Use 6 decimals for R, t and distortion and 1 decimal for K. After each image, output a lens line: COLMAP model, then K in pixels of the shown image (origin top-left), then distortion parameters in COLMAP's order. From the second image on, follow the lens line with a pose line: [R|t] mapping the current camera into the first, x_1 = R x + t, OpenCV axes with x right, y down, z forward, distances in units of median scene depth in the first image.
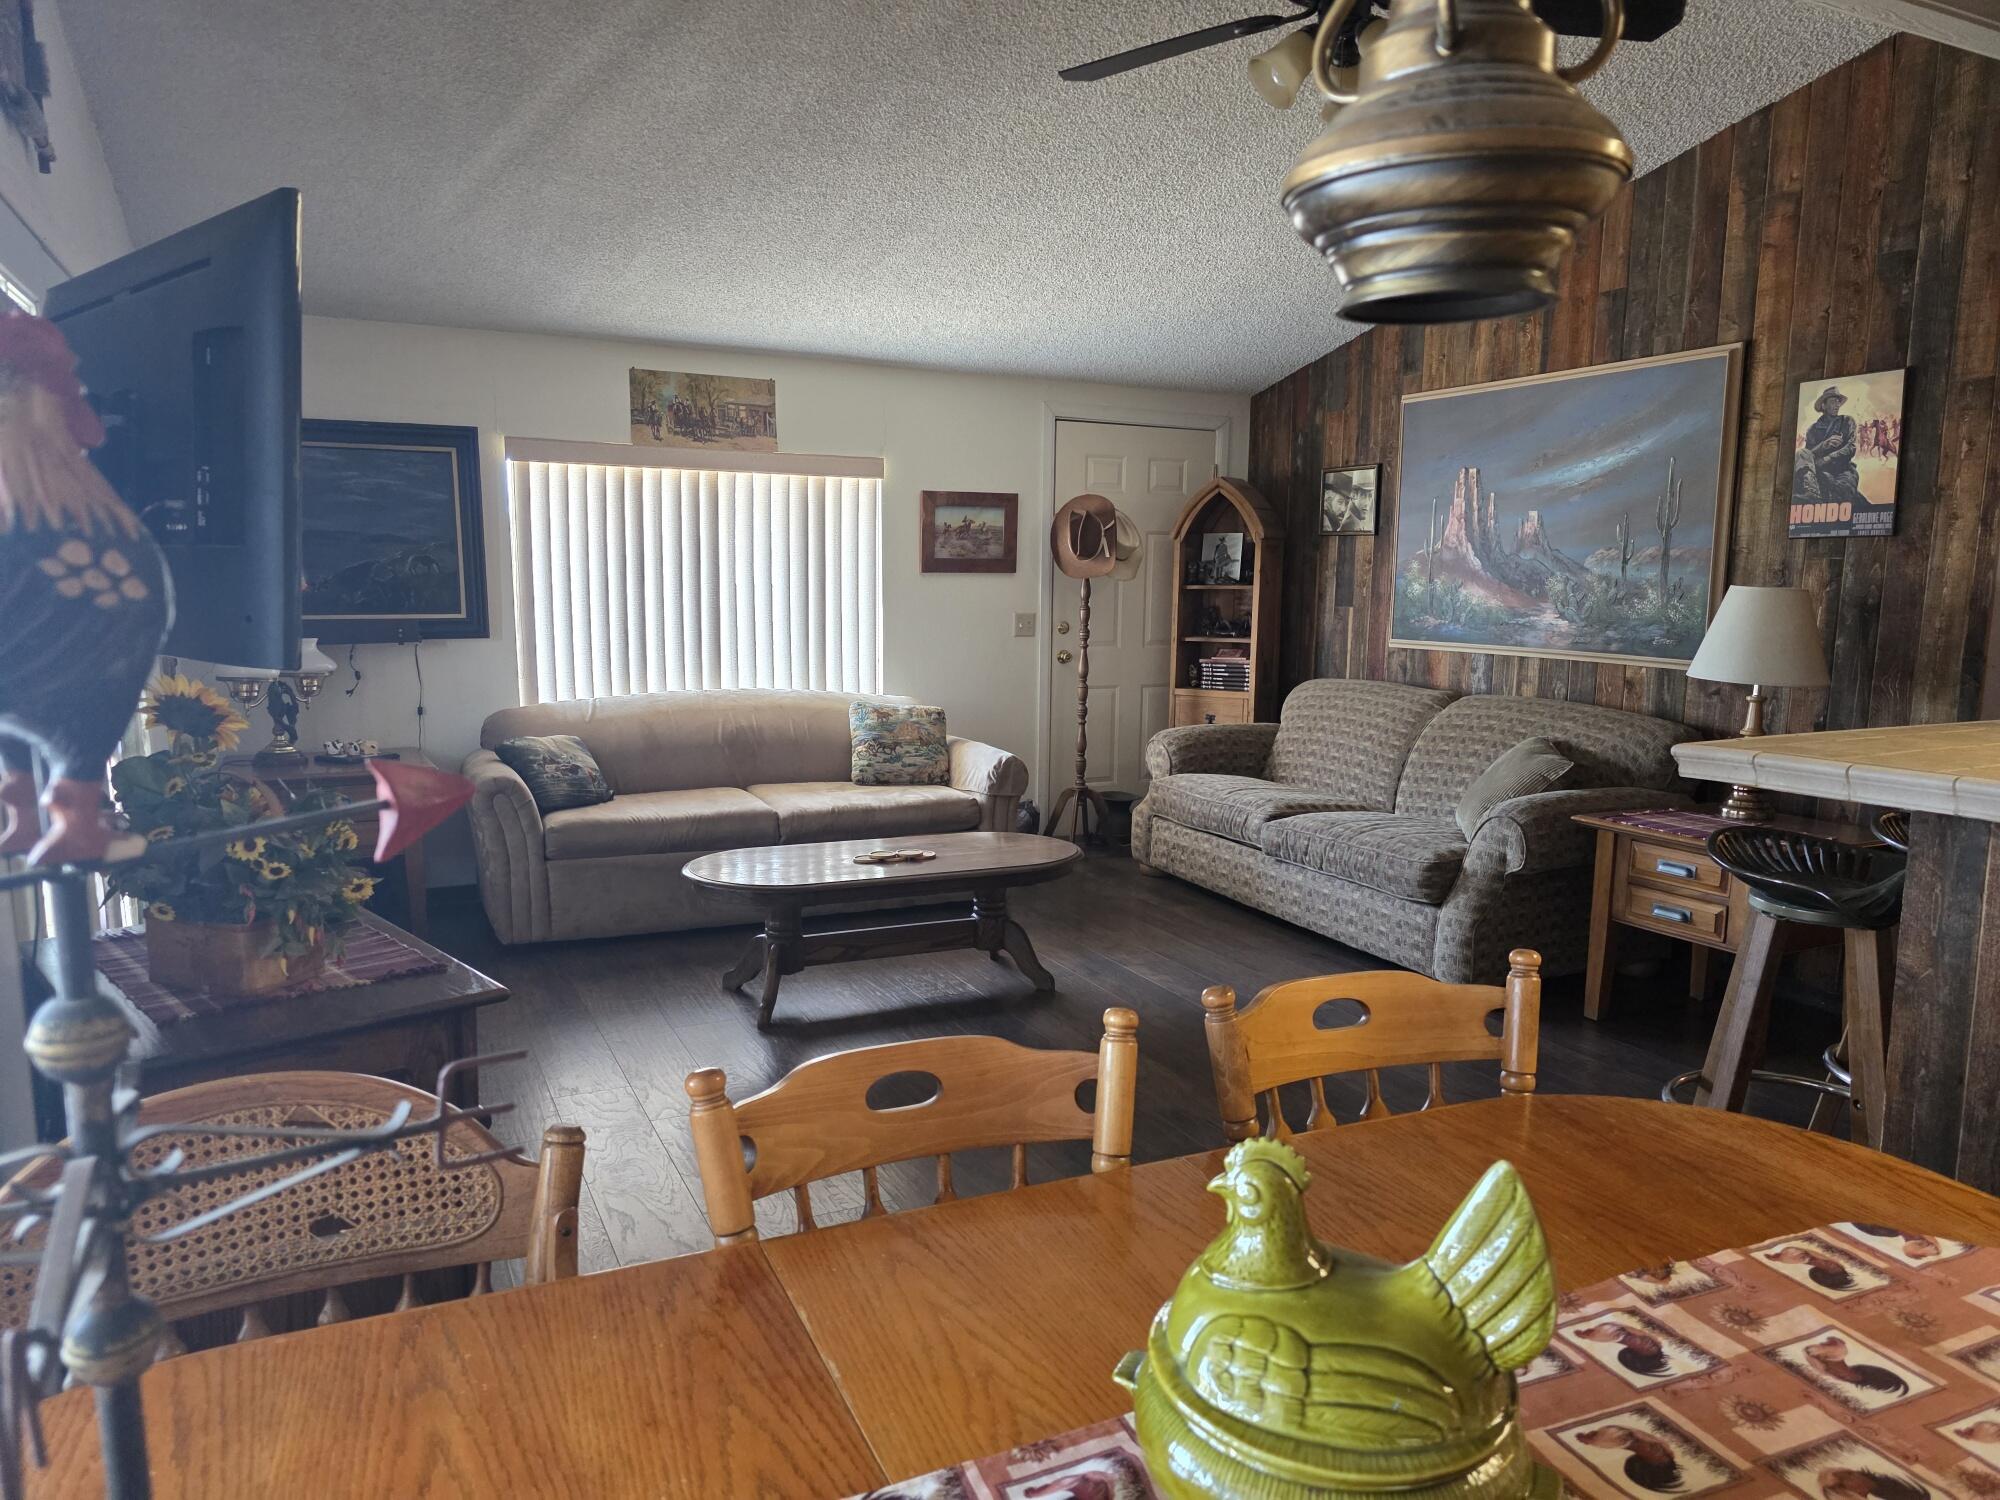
lens RADIAL K [[1353.2, 0, 1013.0], [0, 1353.2, 766.7], [0, 0, 1]] dist [0.054697, -0.053394]
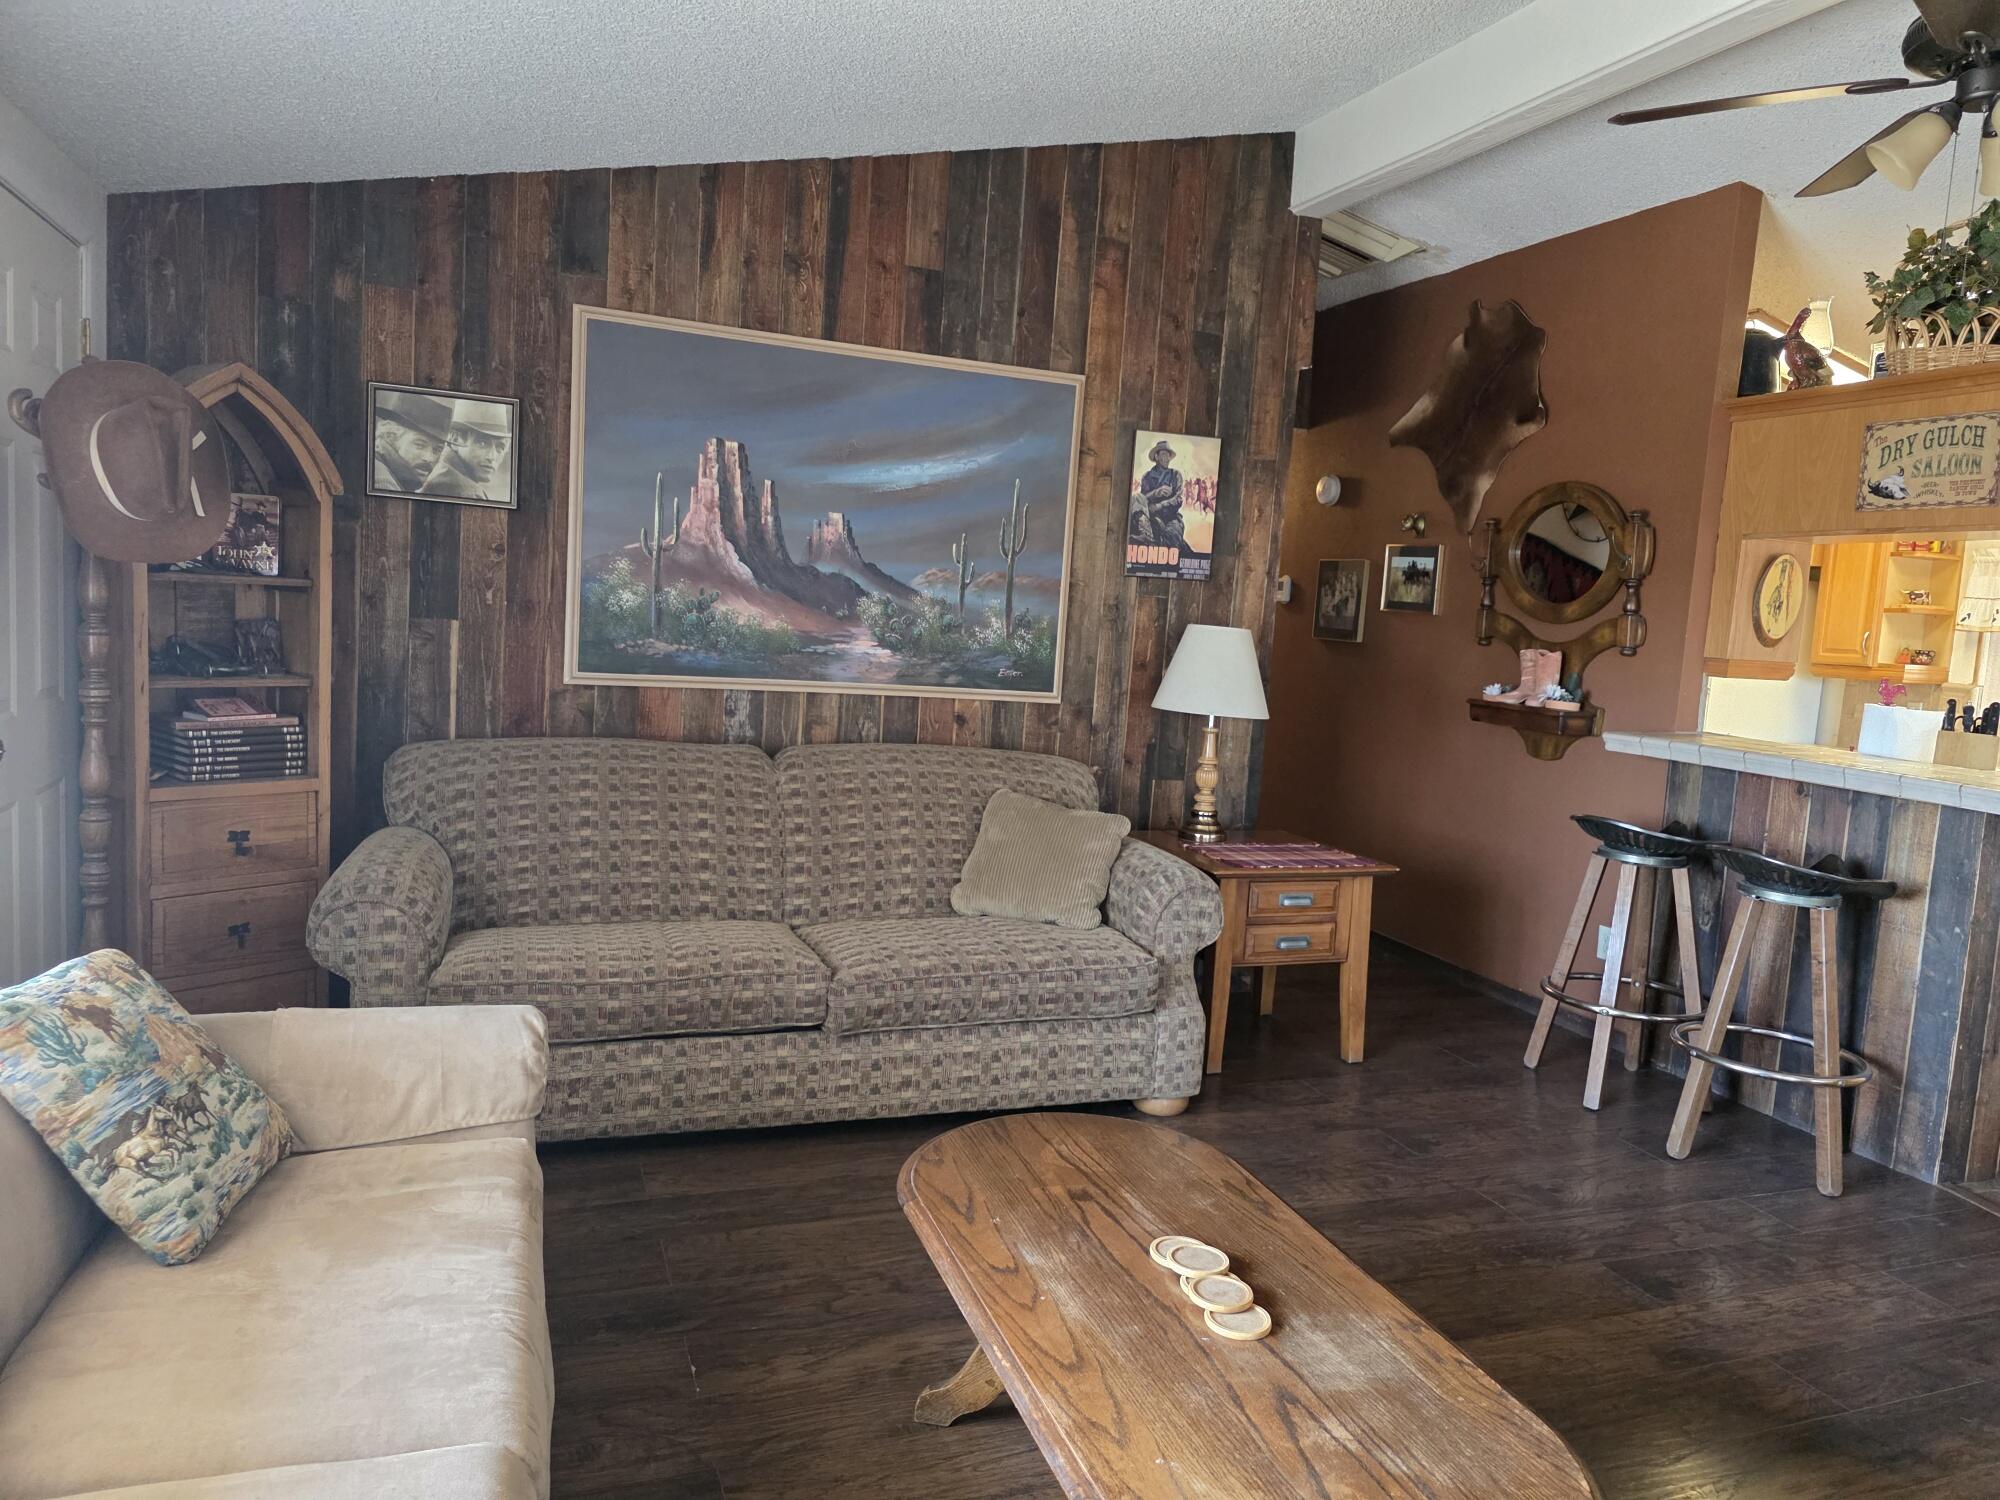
lens RADIAL K [[1353.2, 0, 1029.0], [0, 1353.2, 744.4], [0, 0, 1]] dist [0.054697, -0.053394]
pose [[0.085955, -0.109890, 0.990220, -0.485335], [0.078894, 0.991528, 0.103187, -0.147588], [-0.993170, 0.069253, 0.093897, 0.963863]]
